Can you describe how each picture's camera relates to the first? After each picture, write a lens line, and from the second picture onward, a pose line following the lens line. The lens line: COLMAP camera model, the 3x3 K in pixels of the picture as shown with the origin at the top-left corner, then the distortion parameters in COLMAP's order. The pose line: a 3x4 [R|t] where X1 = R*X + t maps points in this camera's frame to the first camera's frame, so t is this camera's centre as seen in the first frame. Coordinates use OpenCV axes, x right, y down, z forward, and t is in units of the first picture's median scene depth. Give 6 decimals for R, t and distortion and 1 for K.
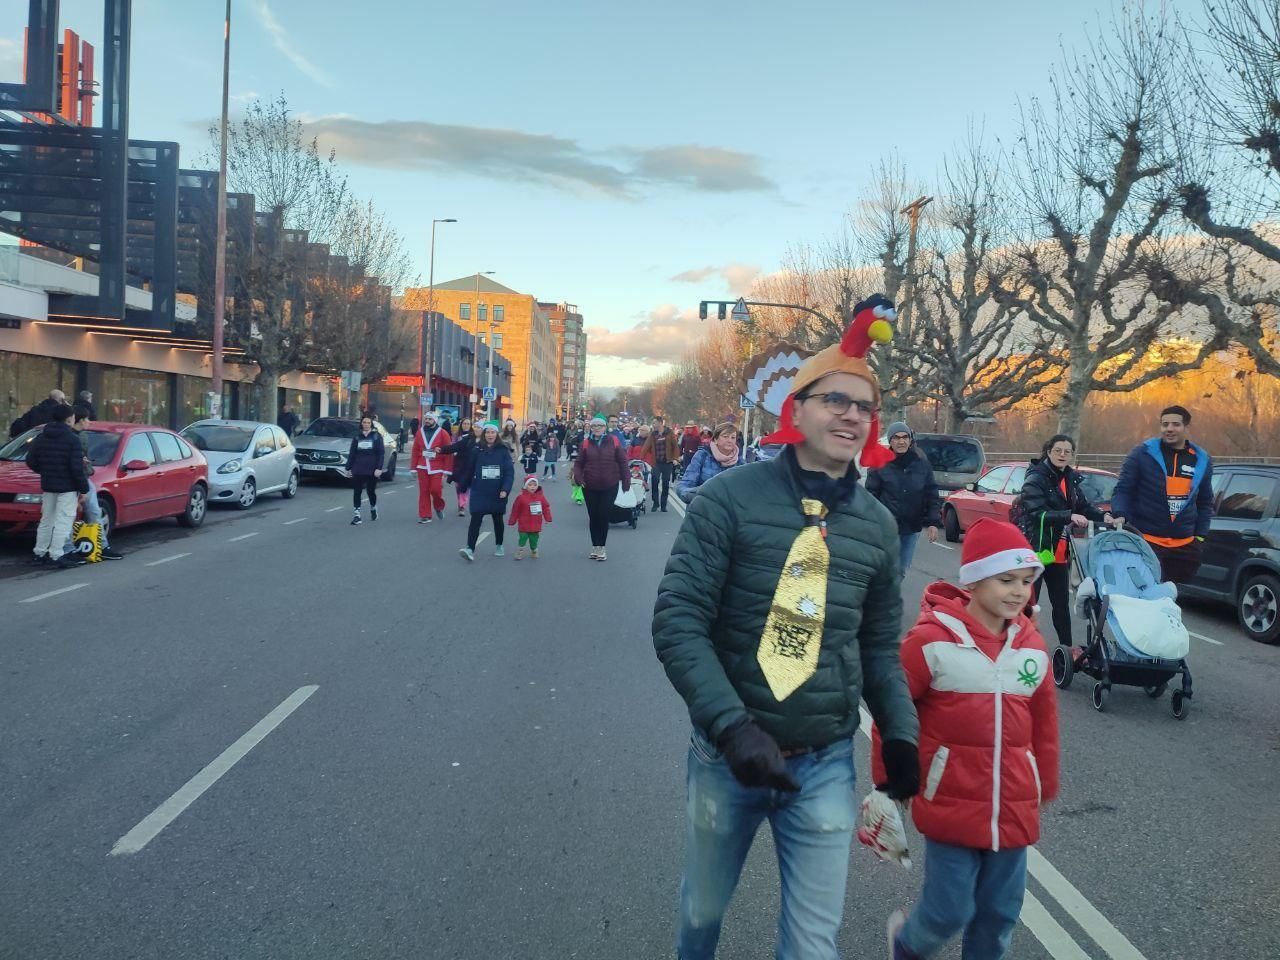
lens RADIAL K [[941.5, 0, 637.8], [0, 941.5, 475.1], [0, 0, 1]] dist [0.049562, -0.041828]
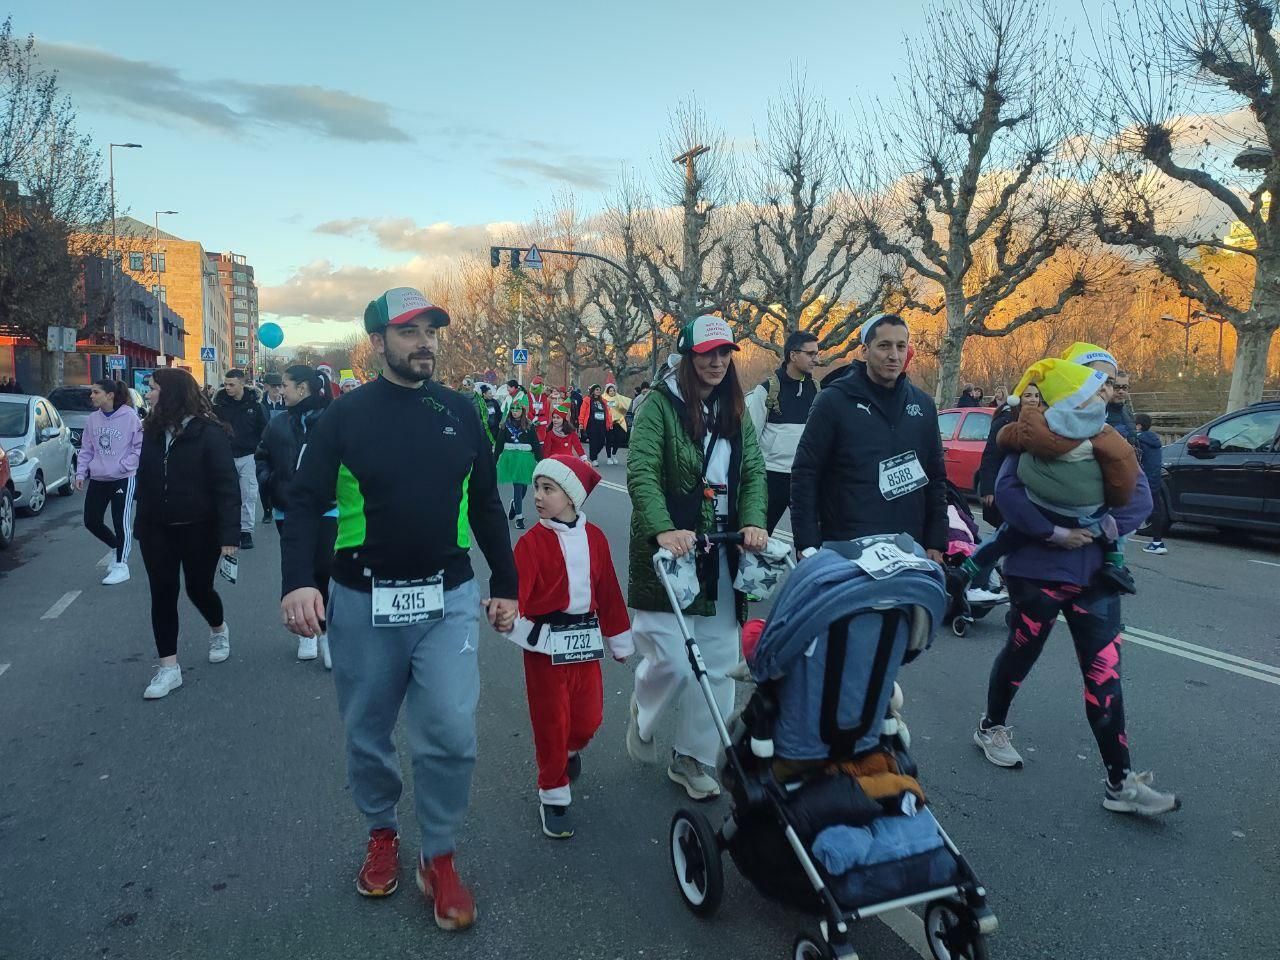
lens RADIAL K [[941.5, 0, 637.8], [0, 941.5, 475.1], [0, 0, 1]] dist [0.049562, -0.041828]
pose [[0.942590, -0.063411, 0.327876, -0.199607], [0.048642, 0.997406, 0.053060, -0.009993], [-0.330390, -0.034065, 0.943230, 0.142530]]
